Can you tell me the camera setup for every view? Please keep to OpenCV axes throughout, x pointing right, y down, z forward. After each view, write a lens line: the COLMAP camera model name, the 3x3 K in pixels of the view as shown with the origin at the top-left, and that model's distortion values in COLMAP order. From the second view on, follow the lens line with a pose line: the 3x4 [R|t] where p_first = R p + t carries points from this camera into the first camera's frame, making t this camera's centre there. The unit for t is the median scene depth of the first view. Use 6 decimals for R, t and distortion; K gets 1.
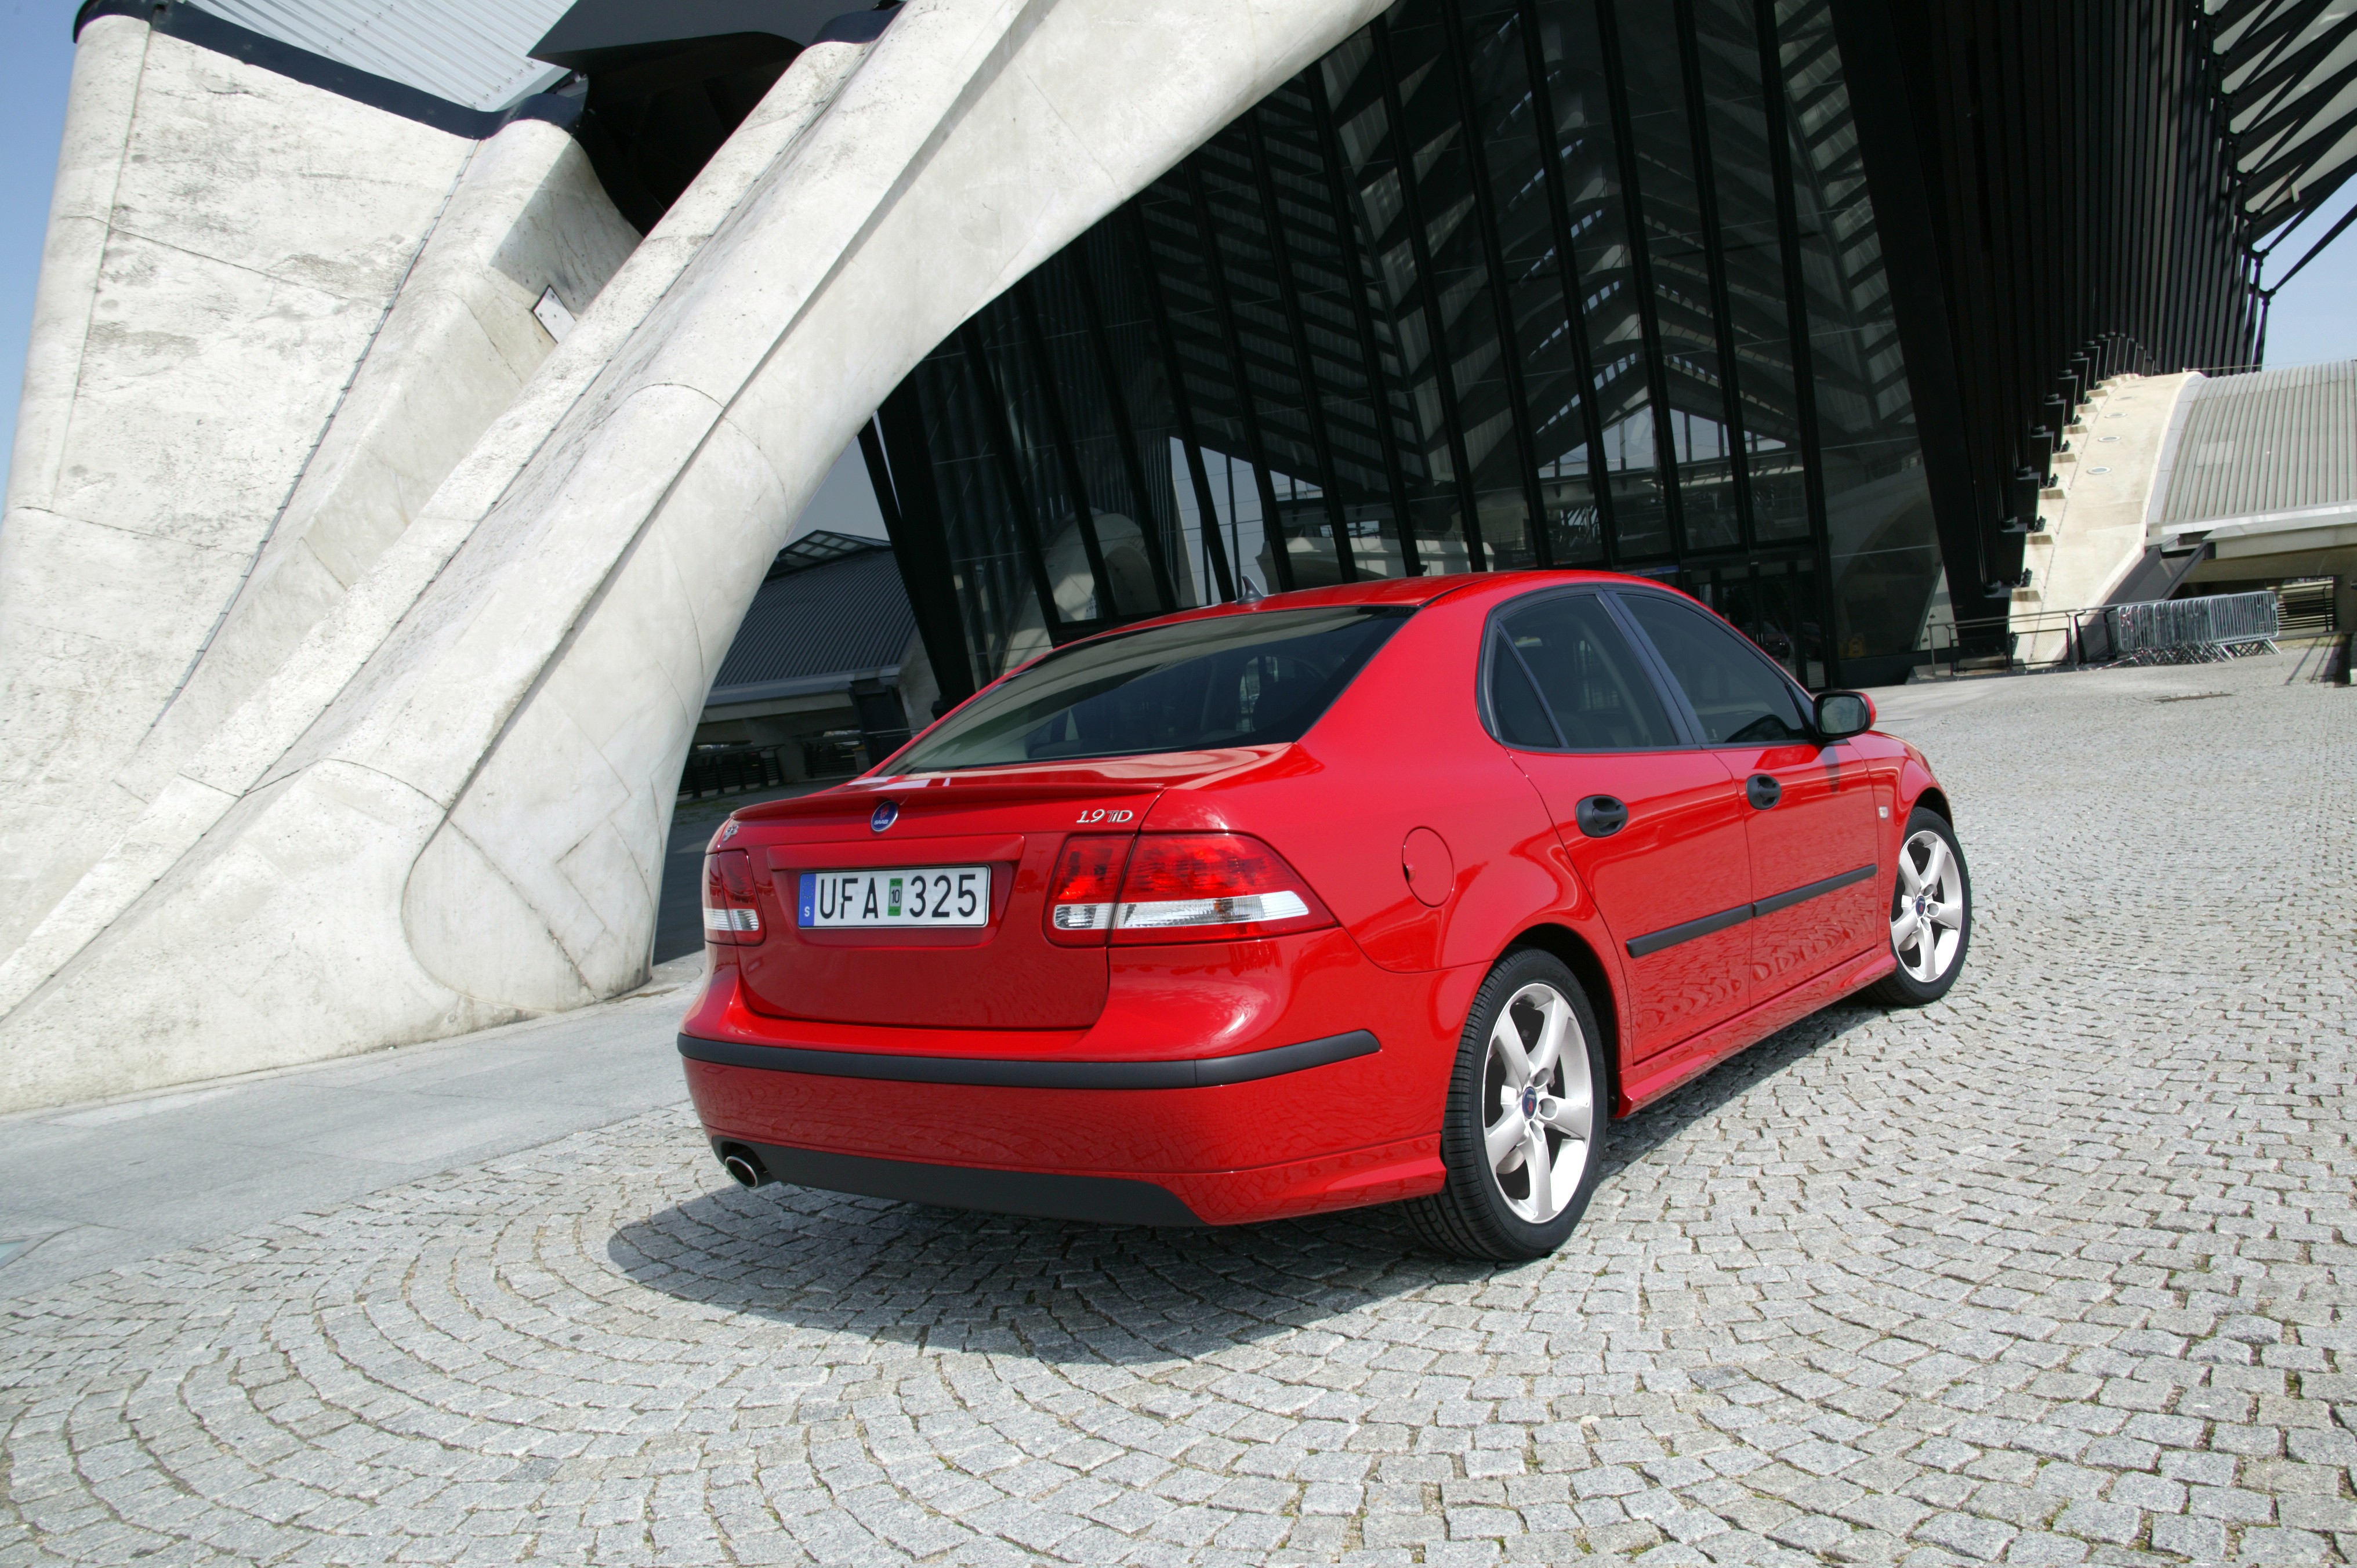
lens RADIAL K [[2075.0, 0, 1184.7], [0, 2075.0, 830.1], [0, 0, 1]] dist [-0.139523, 0.143383]
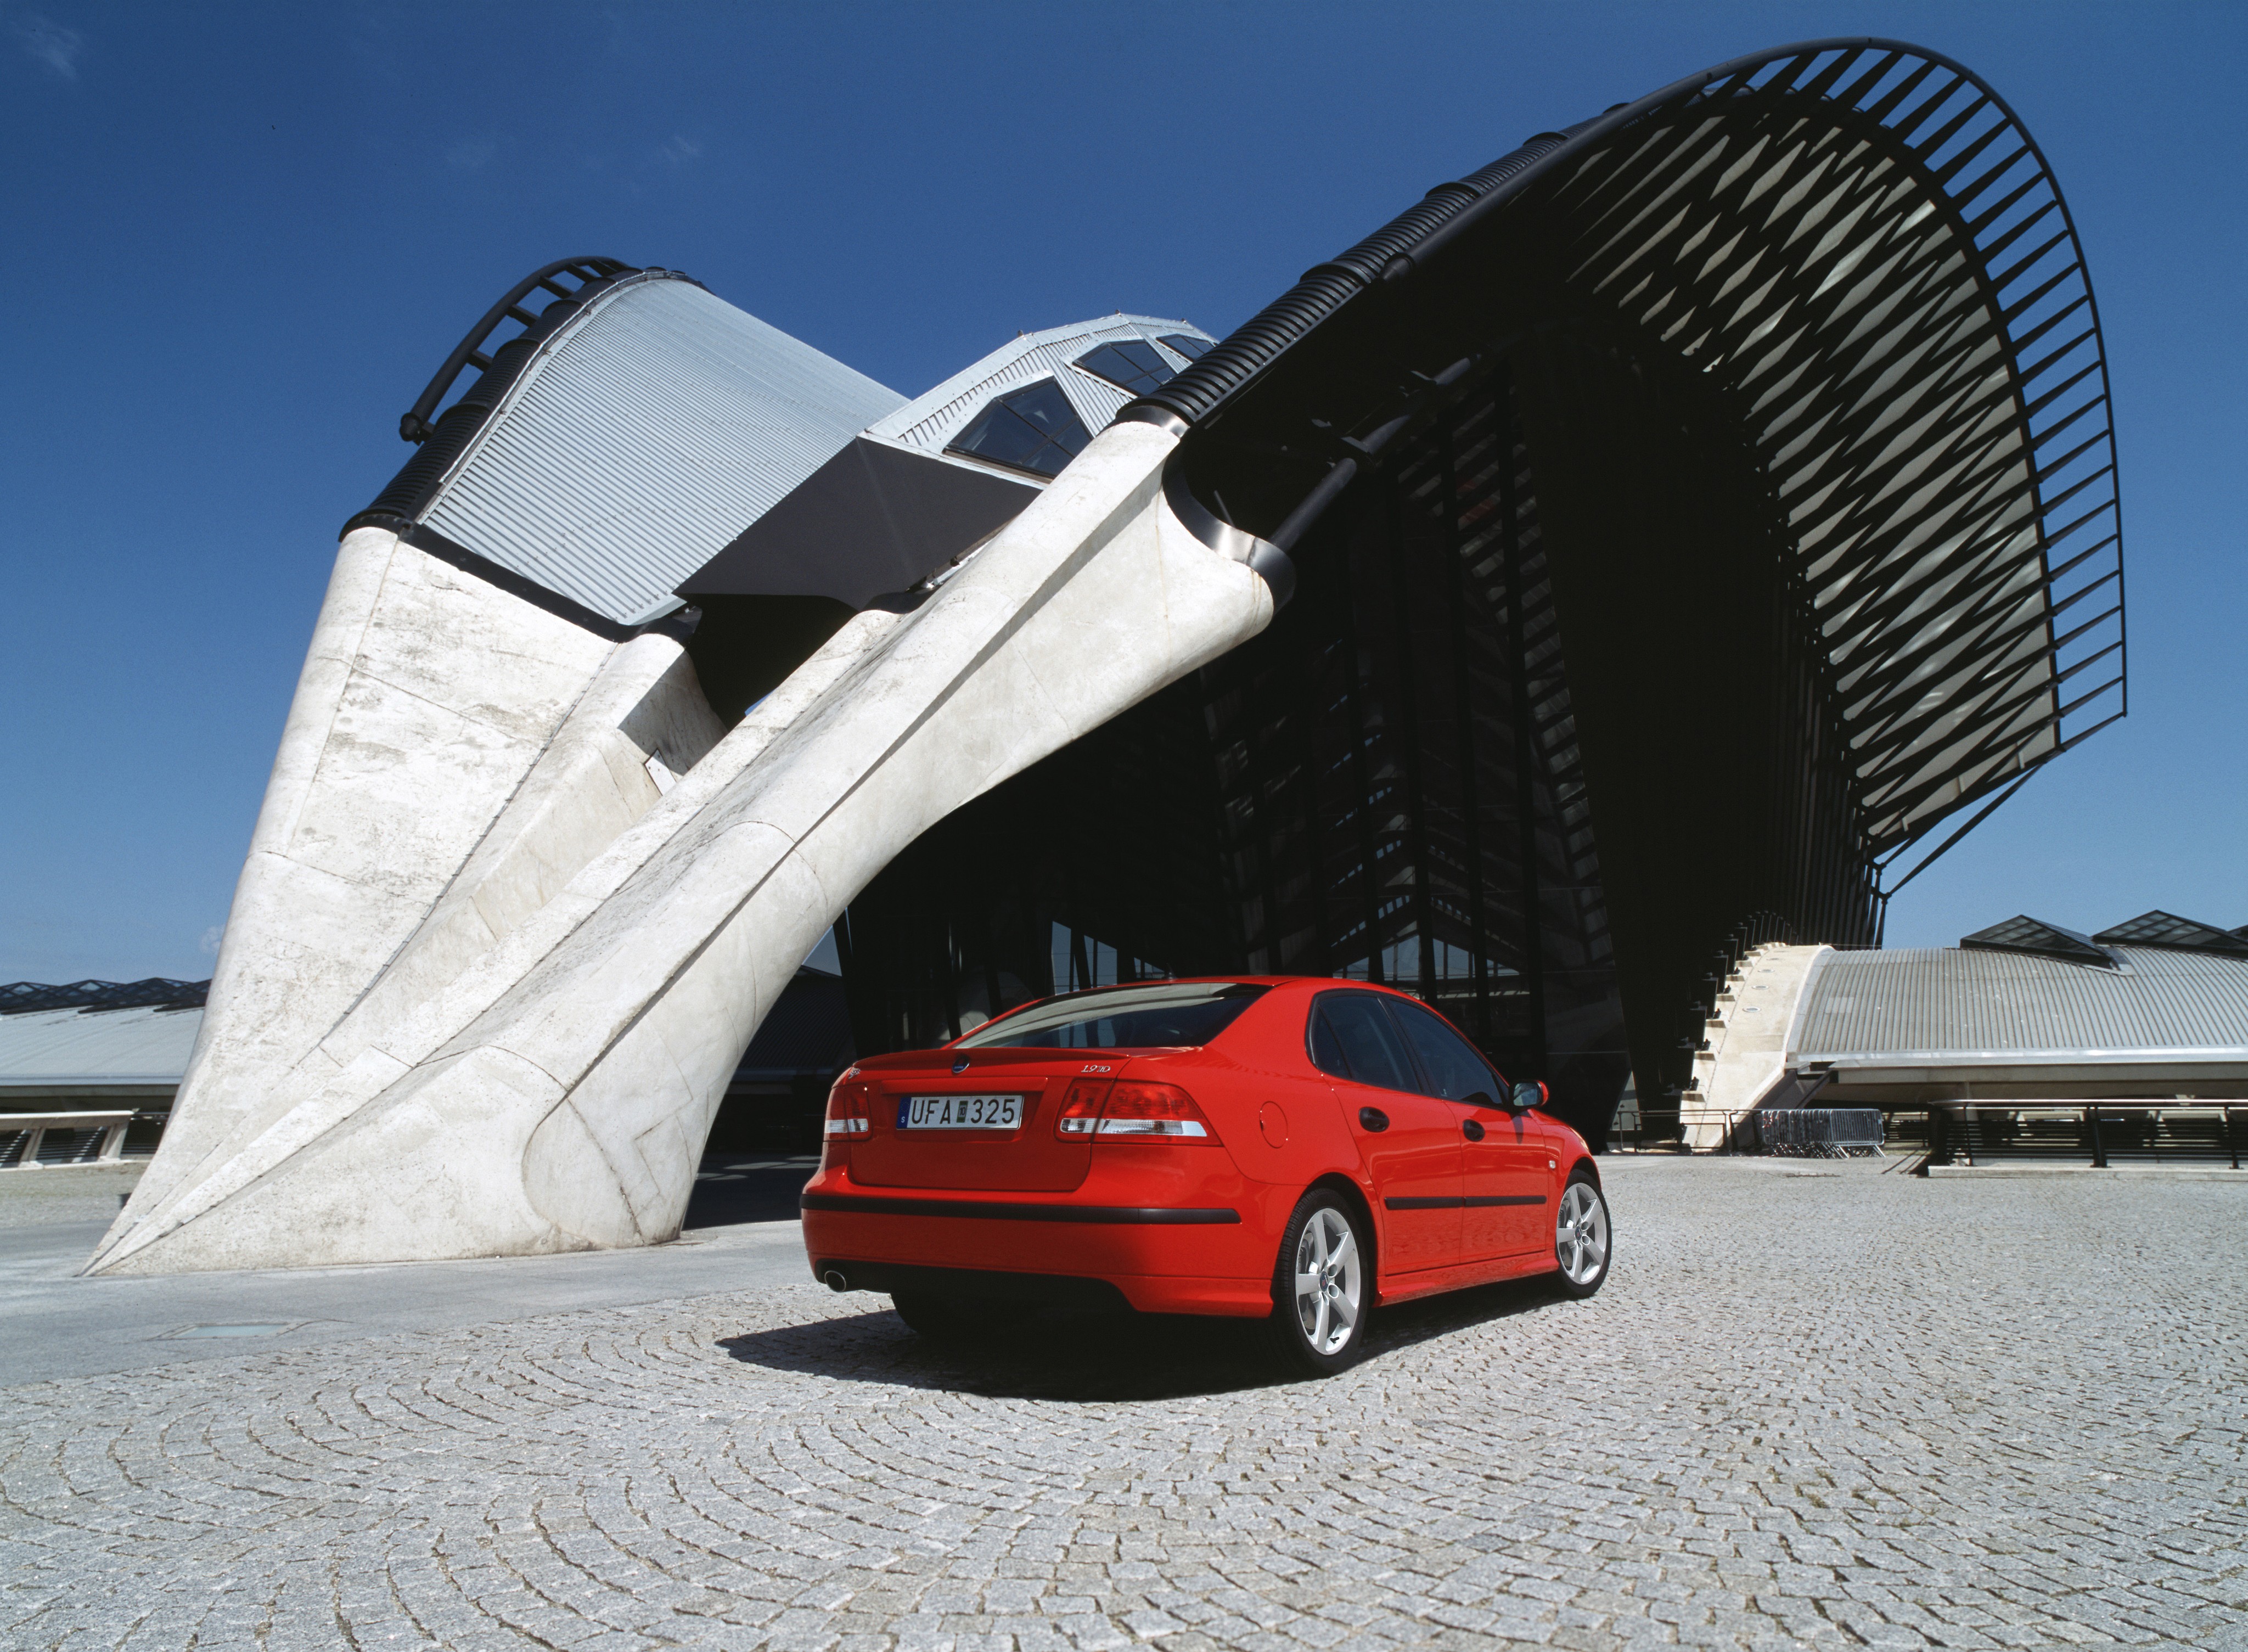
lens RADIAL K [[1606.6, 0, 1124.0], [0, 1606.6, 826.0], [0, 0, 1]] dist [-0.001929, 0.000465]
pose [[0.993349, 0.110697, 0.031674, -0.023972], [-0.099379, 0.963225, -0.249642, 0.039024], [-0.058144, 0.244834, 0.967820, -0.109639]]
